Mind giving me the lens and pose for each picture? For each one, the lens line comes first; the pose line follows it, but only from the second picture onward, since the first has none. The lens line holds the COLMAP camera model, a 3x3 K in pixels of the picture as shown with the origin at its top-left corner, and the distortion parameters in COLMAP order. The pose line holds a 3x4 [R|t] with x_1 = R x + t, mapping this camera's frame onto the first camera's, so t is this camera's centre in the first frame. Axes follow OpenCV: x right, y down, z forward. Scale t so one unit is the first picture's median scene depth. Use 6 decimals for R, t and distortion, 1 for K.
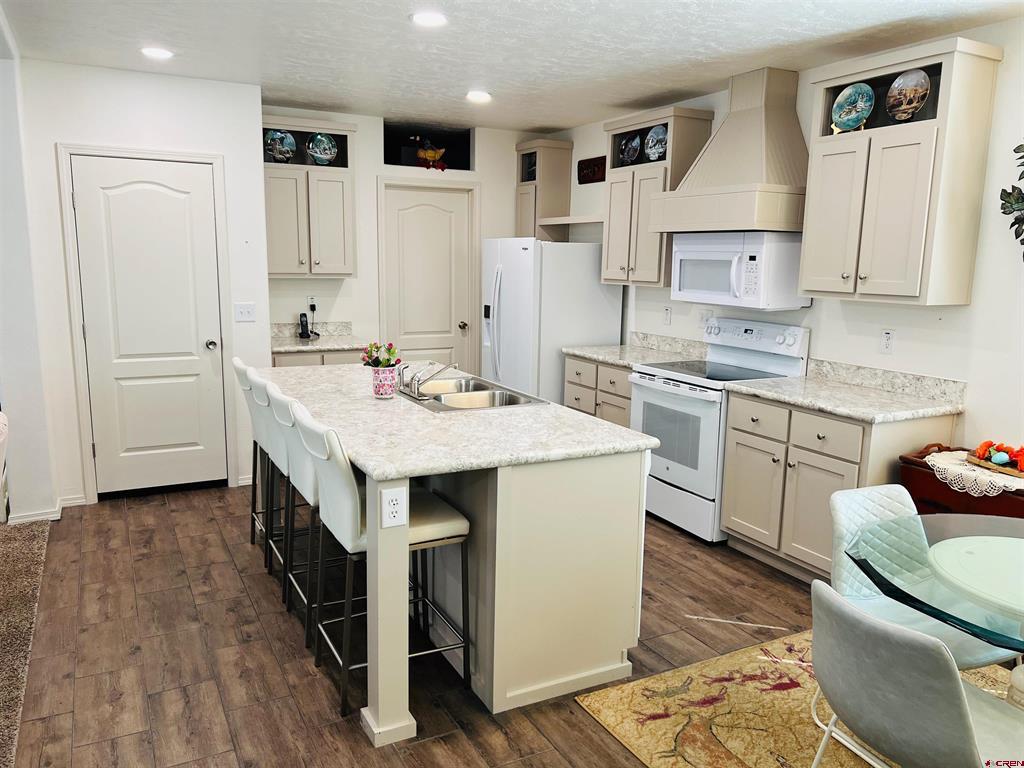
lens RADIAL K [[772.5, 0, 509.1], [0, 772.5, 388.5], [0, 0, 1]] dist [0.057197, -0.053523]
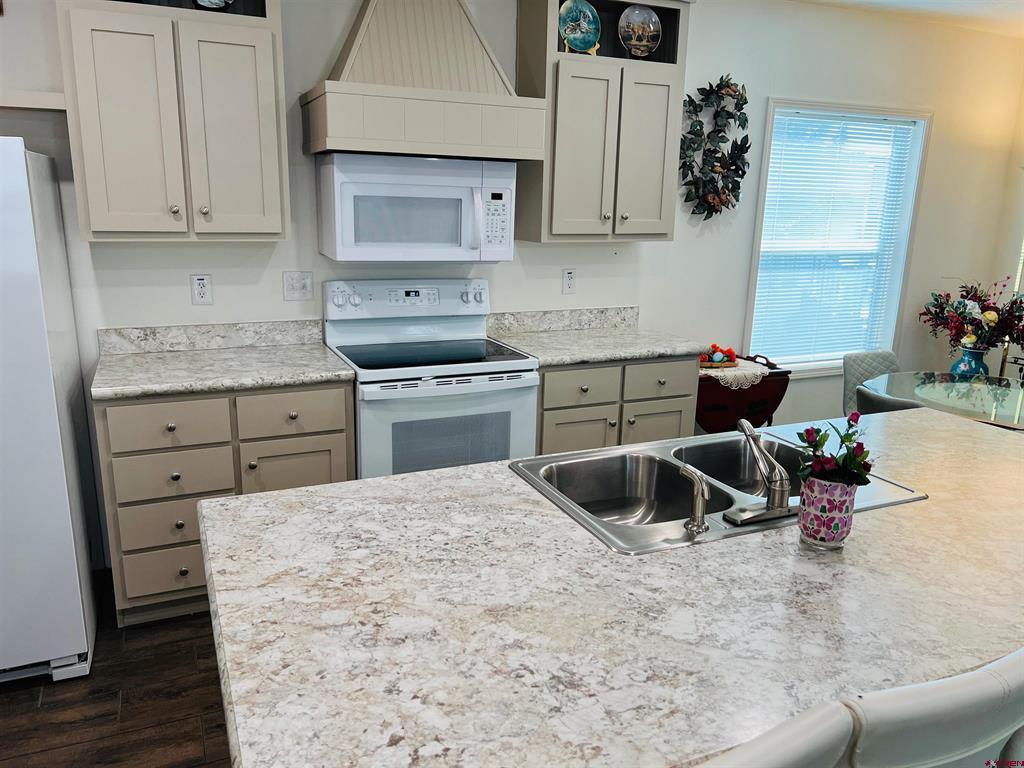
lens RADIAL K [[768.8, 0, 515.8], [0, 768.8, 387.7], [0, 0, 1]] dist [0.077513, -0.101716]
pose [[0.054243, -0.255786, 0.965210, -0.473434], [0.149099, 0.957871, 0.245462, -0.169251], [-0.987333, 0.130598, 0.090095, 0.926163]]
